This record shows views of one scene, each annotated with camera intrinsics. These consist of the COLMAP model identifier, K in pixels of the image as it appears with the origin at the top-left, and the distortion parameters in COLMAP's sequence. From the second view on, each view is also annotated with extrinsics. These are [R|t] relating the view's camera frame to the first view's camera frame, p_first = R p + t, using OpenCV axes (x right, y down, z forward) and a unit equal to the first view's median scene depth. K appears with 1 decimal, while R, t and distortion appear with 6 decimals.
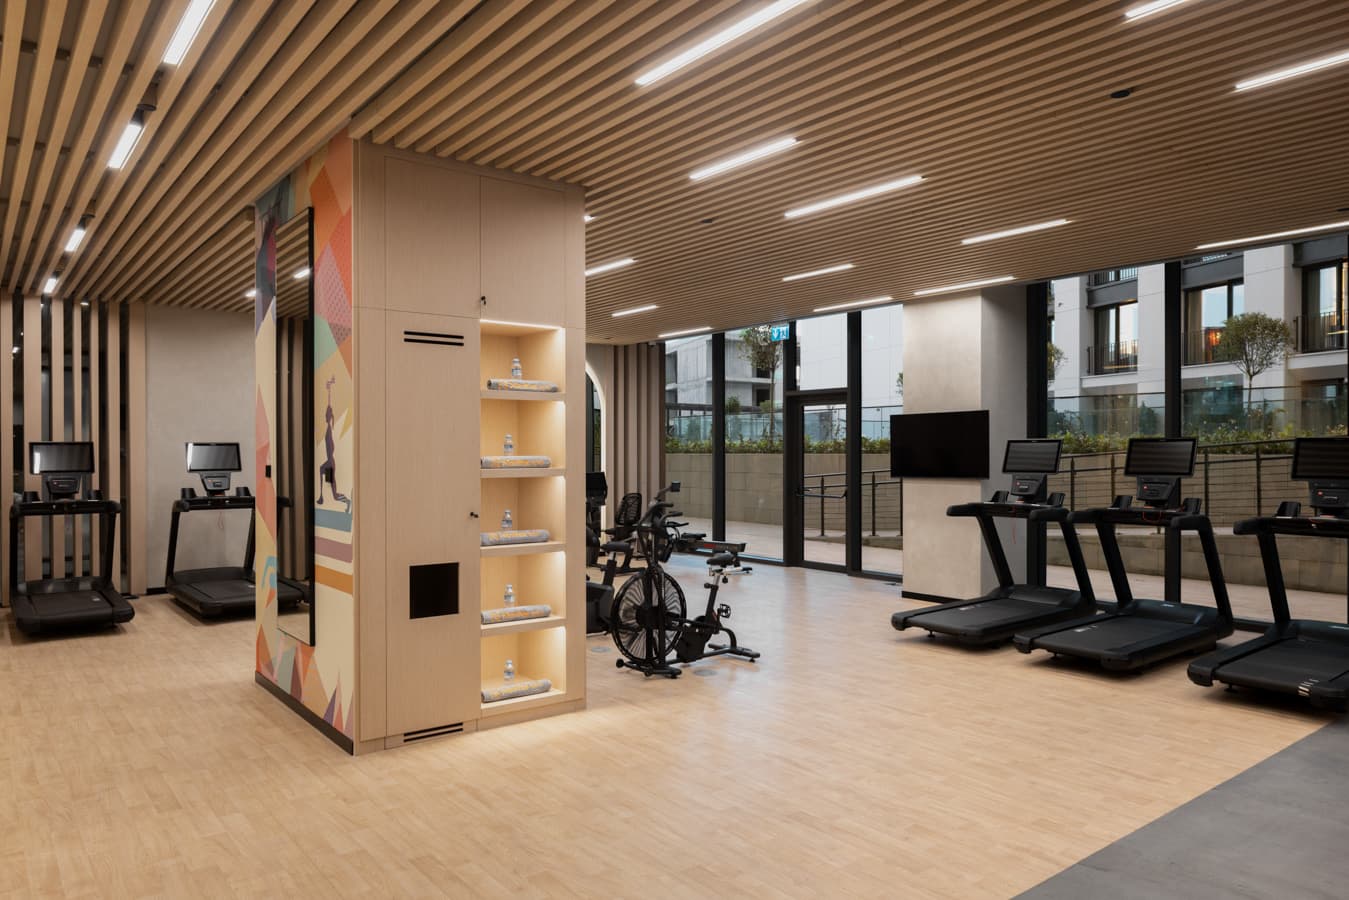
lens RADIAL K [[913.1, 0, 676.0], [0, 913.1, 453.0], [0, 0, 1]] dist [-0.012222, -0.000025]
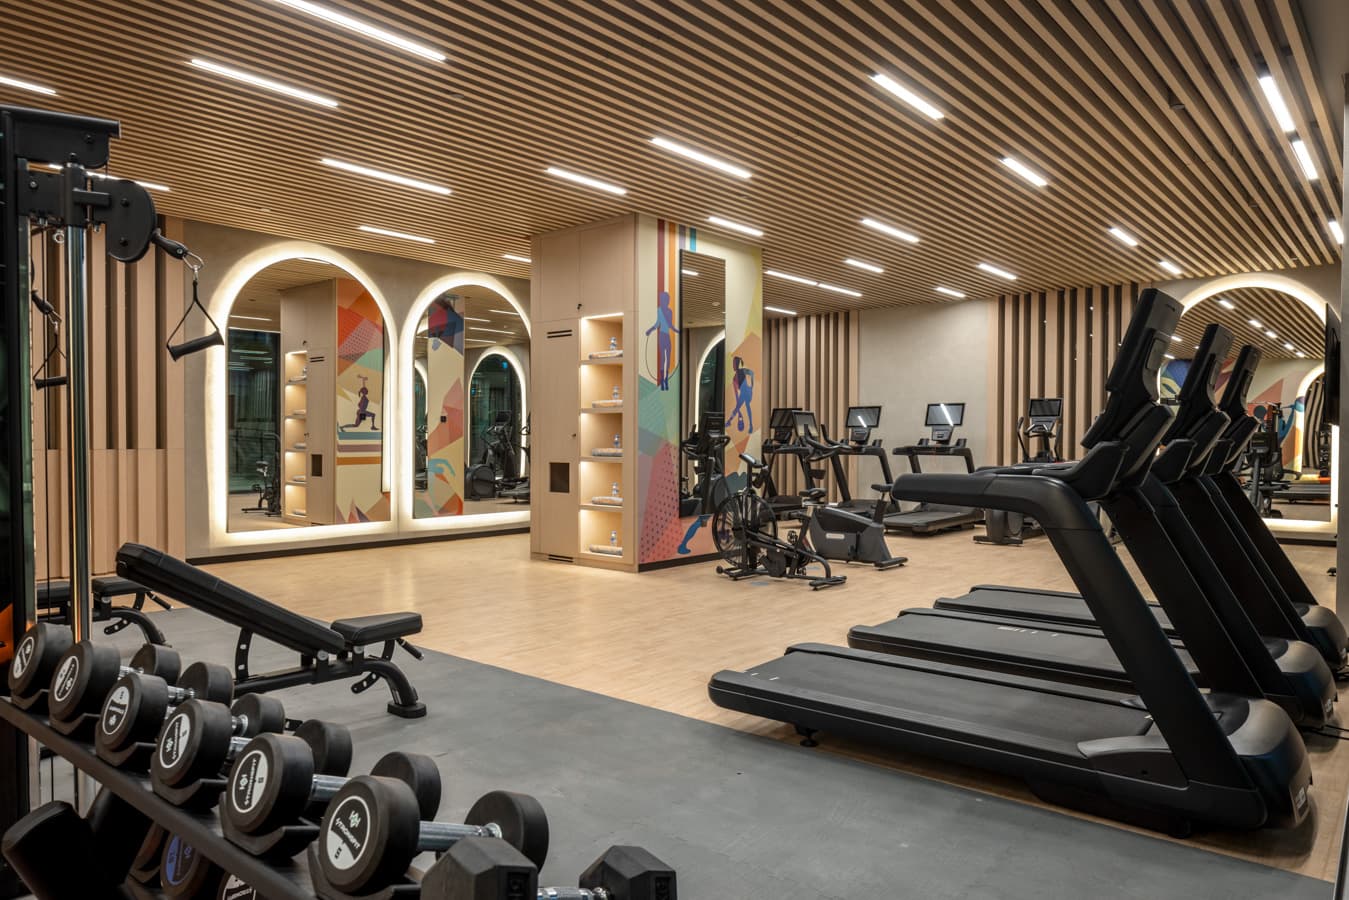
lens RADIAL K [[913.1, 0, 676.0], [0, 913.1, 453.0], [0, 0, 1]] dist [-0.012222, -0.000025]
pose [[0.208987, 0.018377, -0.977746, 1.490312], [-0.006409, 0.999828, 0.017423, 0.070970], [0.977898, 0.002626, 0.209068, 0.844597]]
